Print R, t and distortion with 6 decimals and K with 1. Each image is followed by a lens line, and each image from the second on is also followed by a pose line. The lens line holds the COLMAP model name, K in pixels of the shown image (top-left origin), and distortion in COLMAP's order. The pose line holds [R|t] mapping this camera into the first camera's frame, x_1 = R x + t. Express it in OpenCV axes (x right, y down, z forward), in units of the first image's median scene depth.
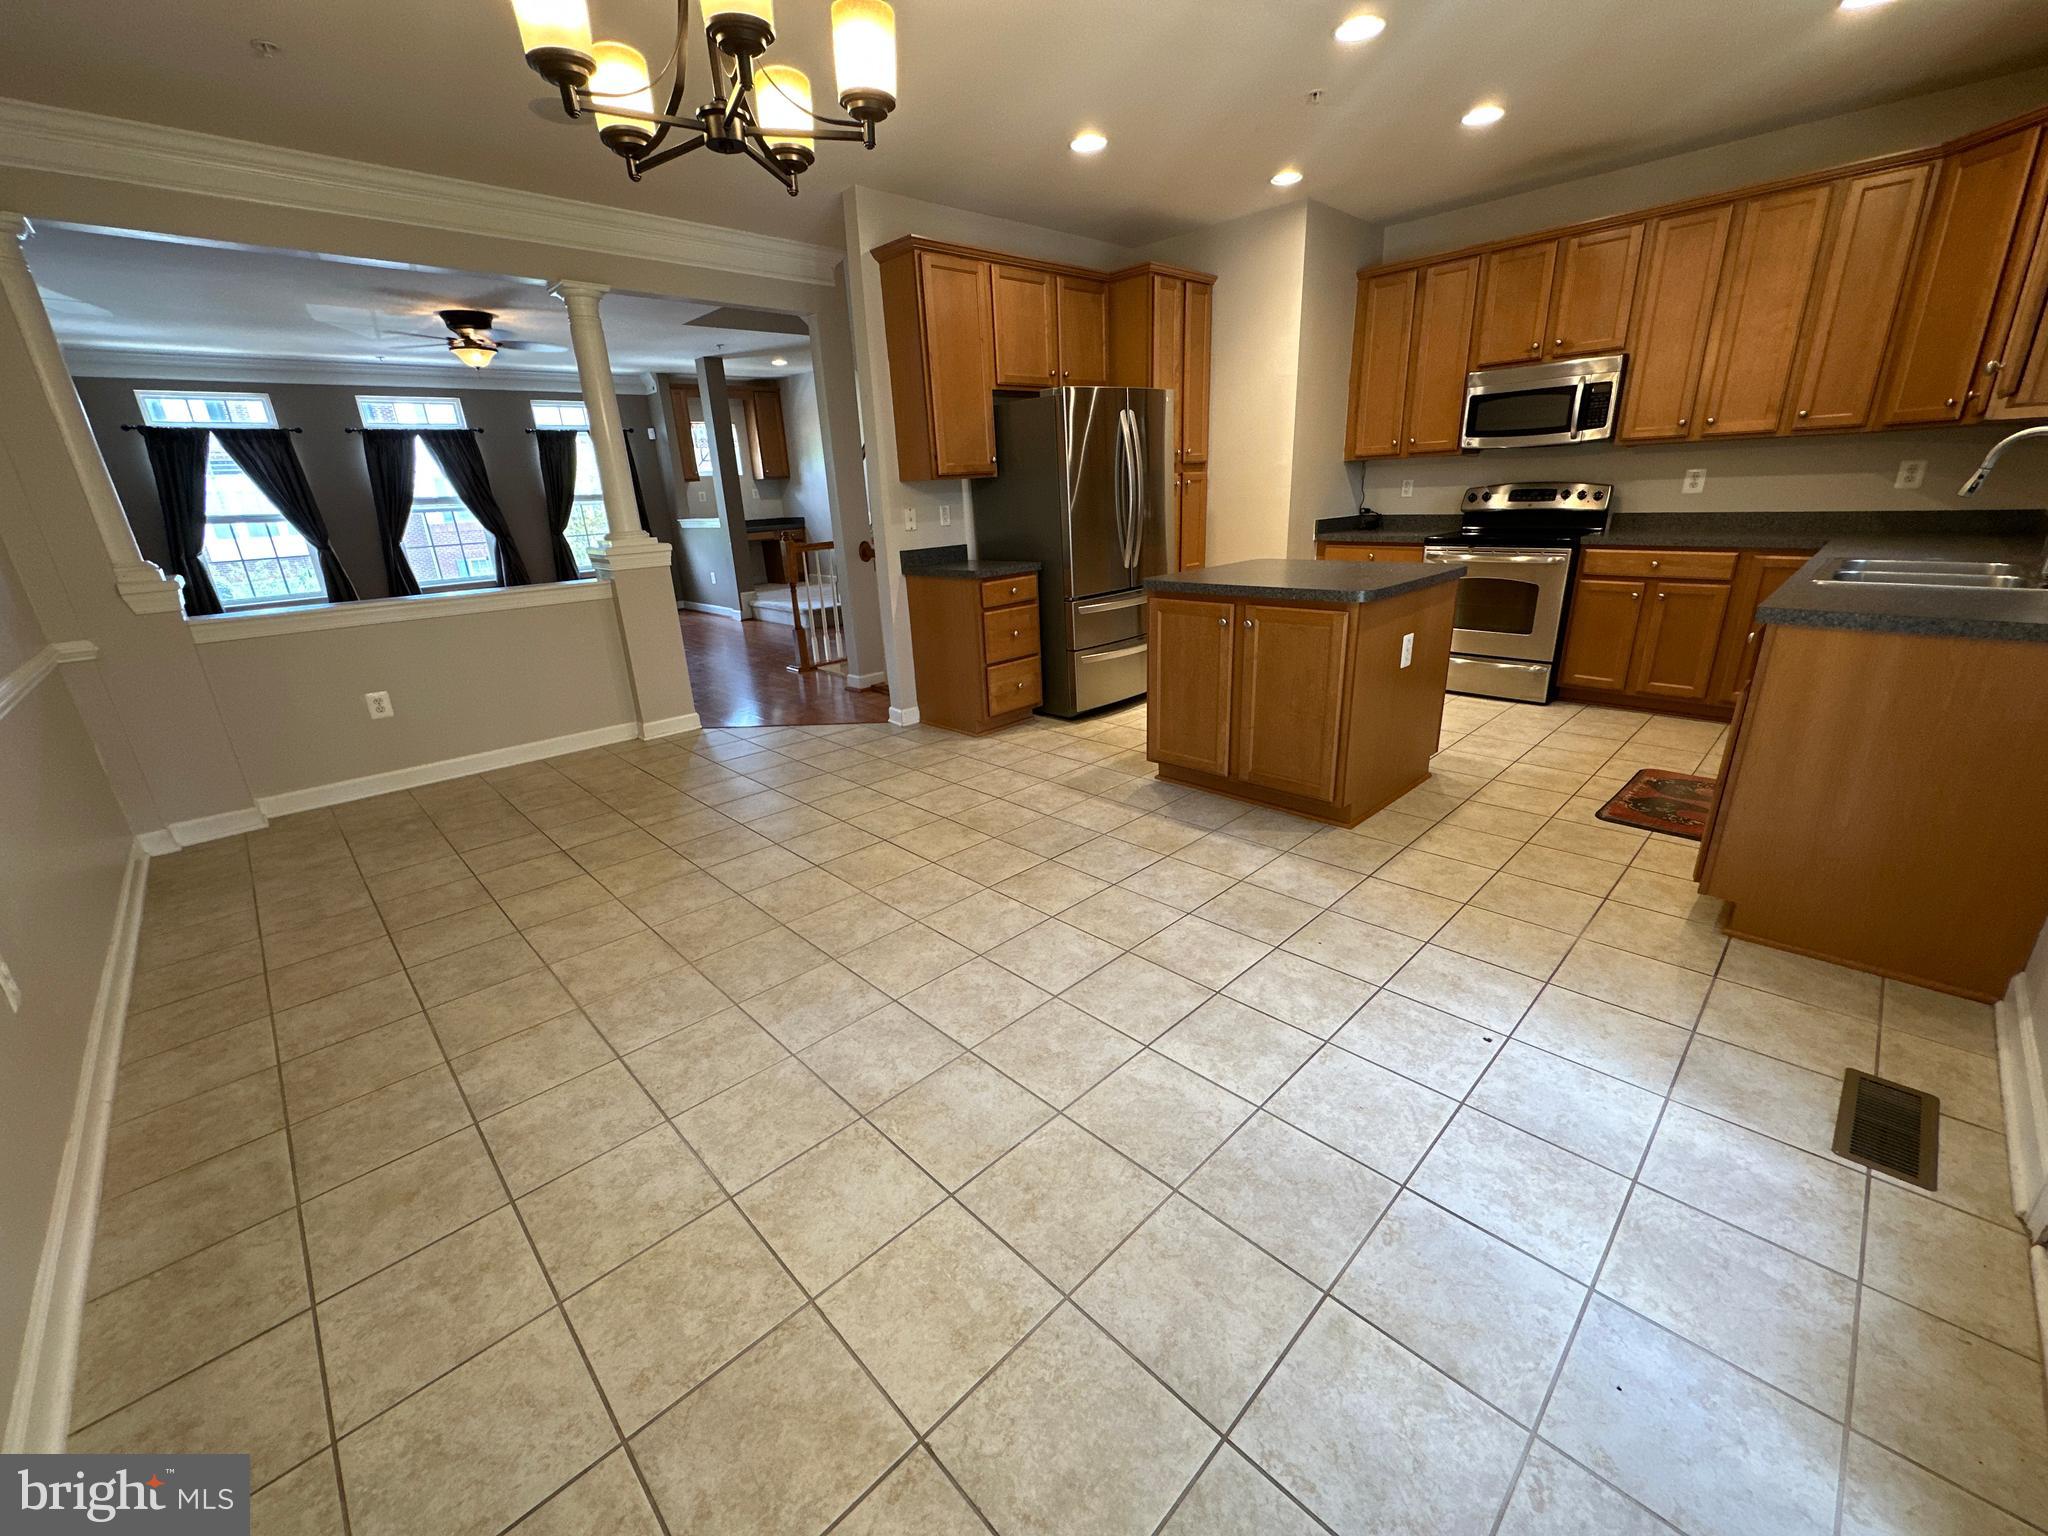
lens RADIAL K [[818.5, 0, 1018.1], [0, 818.5, 765.2], [0, 0, 1]] dist [-0.002517, -0.000089]
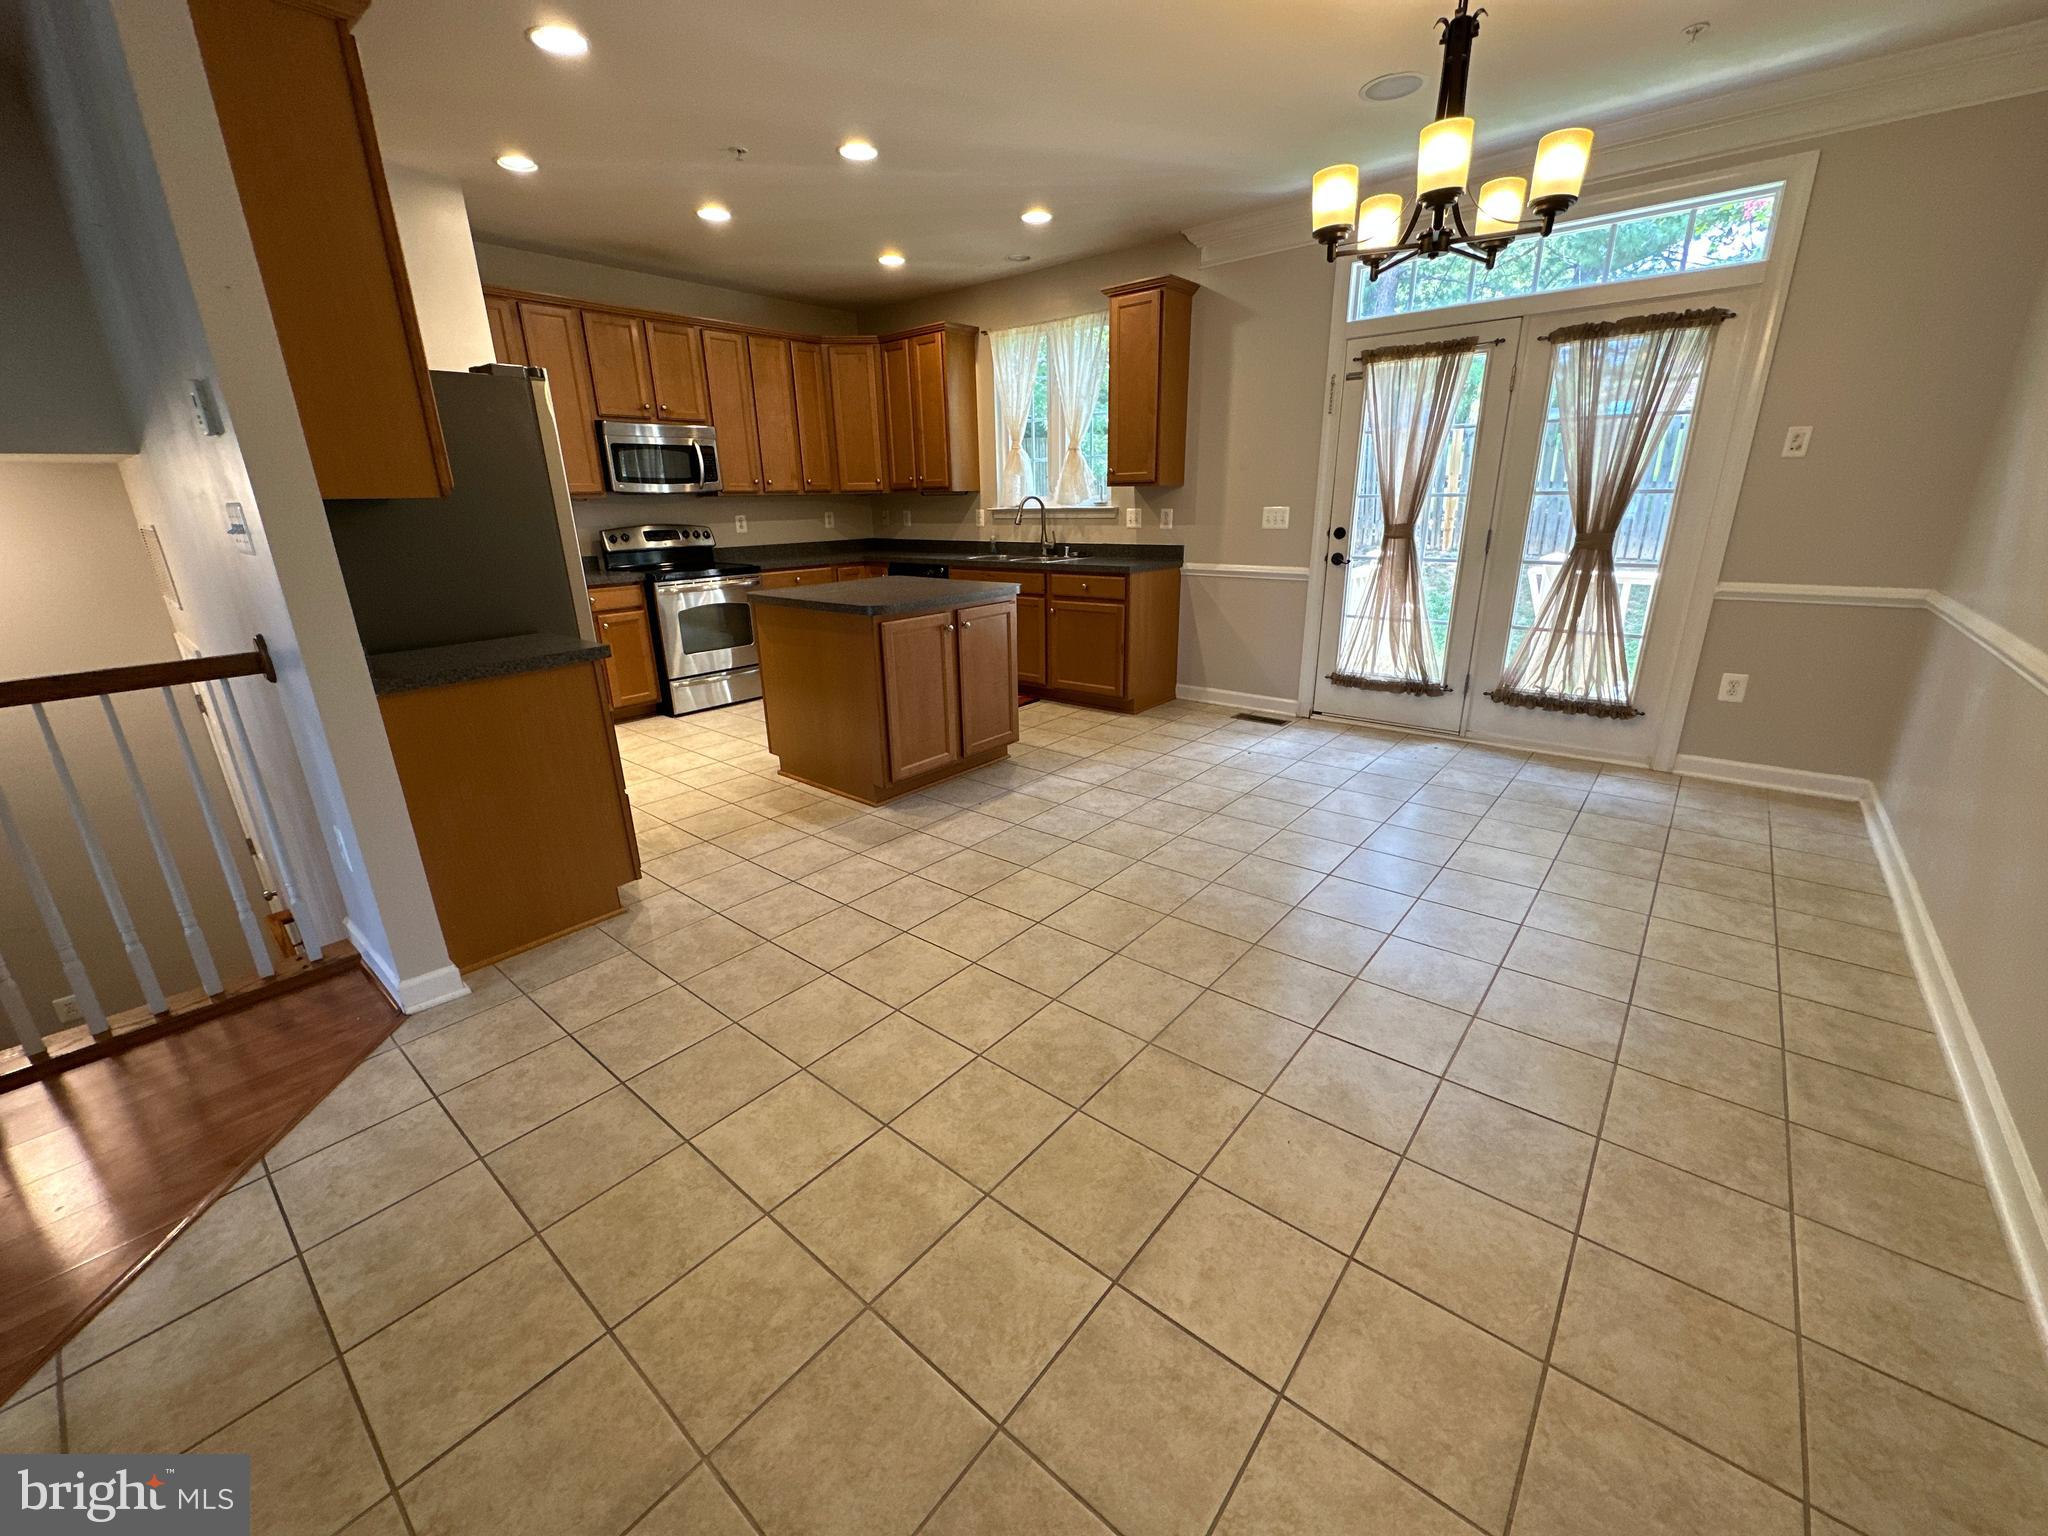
lens RADIAL K [[818.5, 0, 1021.2], [0, 818.5, 766.7], [0, 0, 1]] dist [-0.002517, -0.000089]
pose [[-0.102376, -0.268998, 0.957684, -0.708573], [0.341801, 0.894613, 0.287820, -0.228775], [-0.934179, 0.356803, 0.000357, 0.744807]]
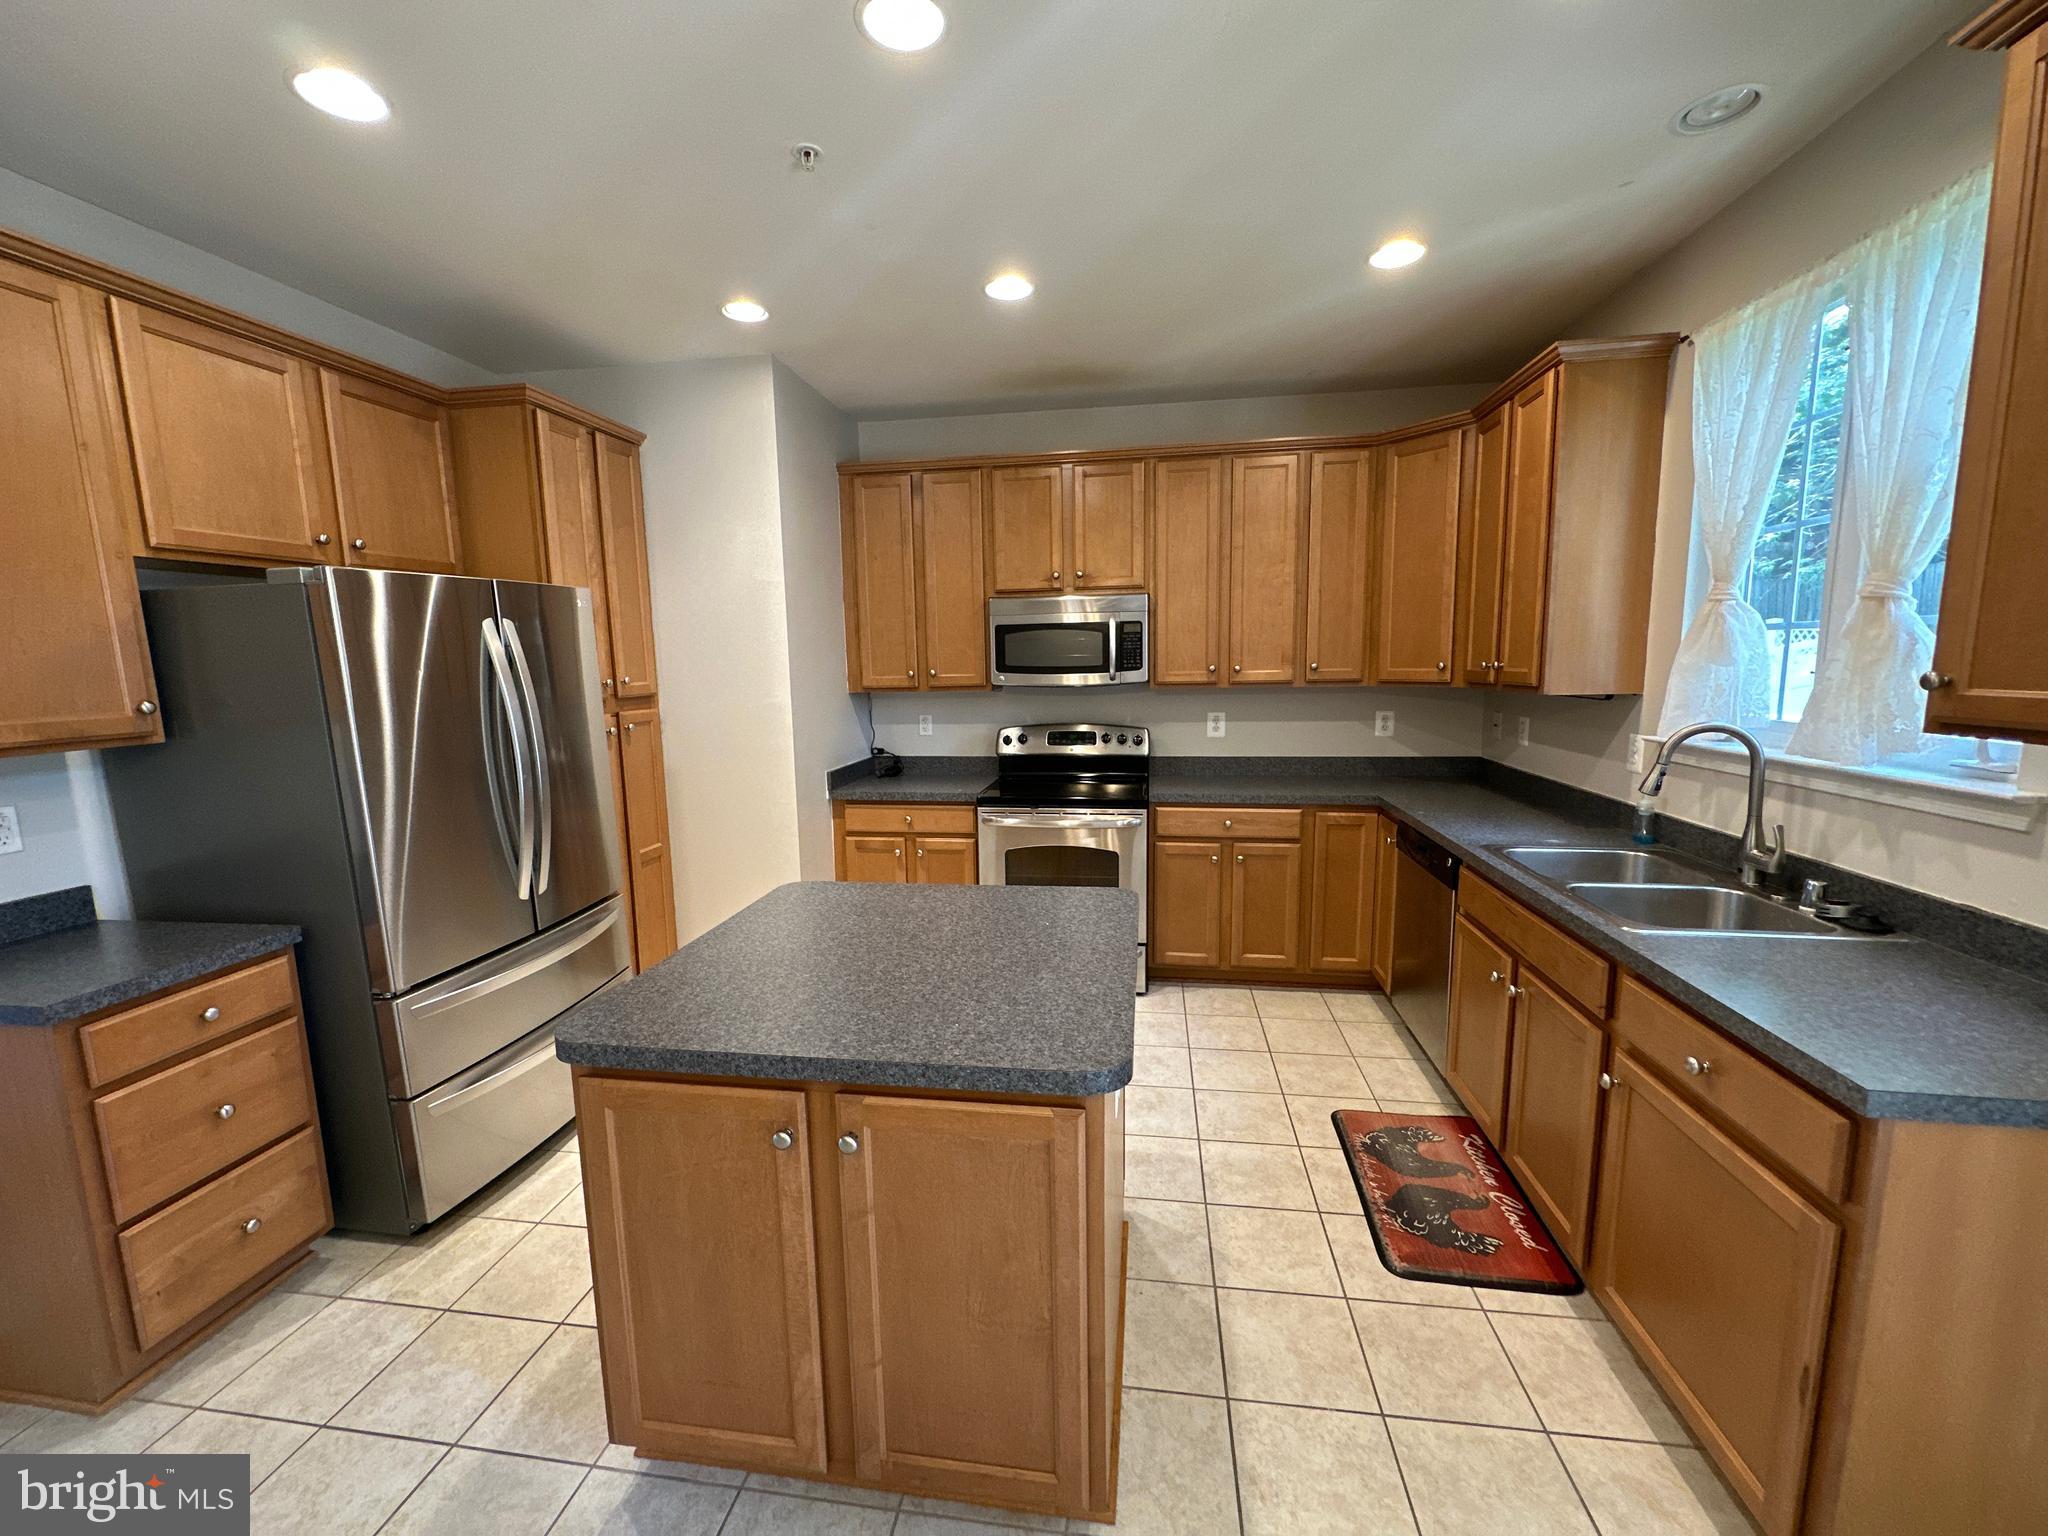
lens RADIAL K [[818.5, 0, 1025.3], [0, 818.5, 769.2], [0, 0, 1]] dist [-0.002517, -0.000089]
pose [[0.791465, -0.052690, 0.608939, 0.080649], [0.180963, 0.971811, -0.151117, -0.207406], [-0.583811, 0.229799, 0.778689, 0.429819]]
